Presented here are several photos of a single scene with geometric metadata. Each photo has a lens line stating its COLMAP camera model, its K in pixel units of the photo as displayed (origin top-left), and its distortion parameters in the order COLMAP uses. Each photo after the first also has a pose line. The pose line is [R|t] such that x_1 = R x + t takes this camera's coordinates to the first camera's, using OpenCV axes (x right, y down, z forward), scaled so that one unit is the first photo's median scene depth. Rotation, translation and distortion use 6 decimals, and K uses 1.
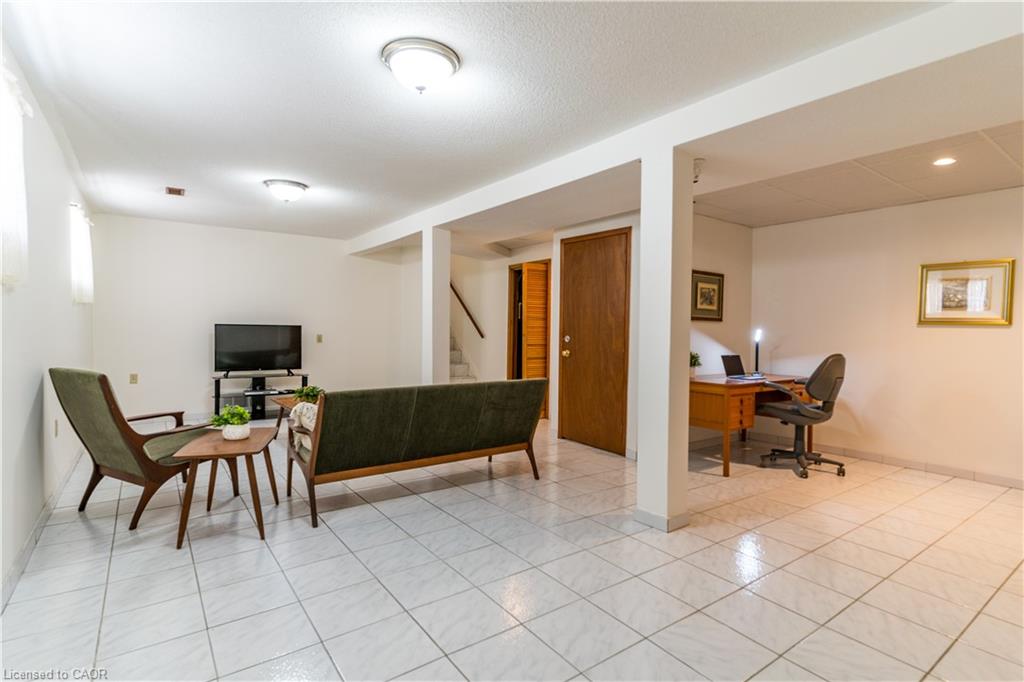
lens RADIAL K [[493.6, 0, 503.4], [0, 493.6, 335.1], [0, 0, 1]] dist [0.002388, -0.000583]
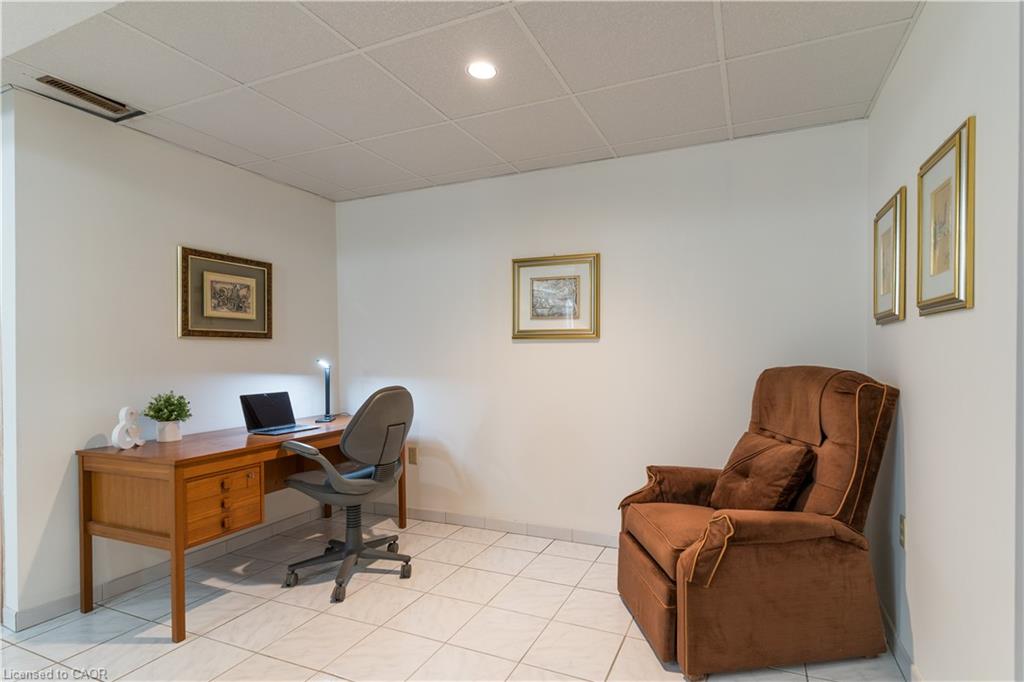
lens RADIAL K [[531.2, 0, 516.9], [0, 531.2, 348.0], [0, 0, 1]] dist [0.001893, -0.000235]
pose [[0.857251, -0.020364, 0.514497, 0.432128], [0.027870, 0.999588, -0.006872, -0.002399], [-0.514145, 0.020230, 0.857465, 0.311150]]
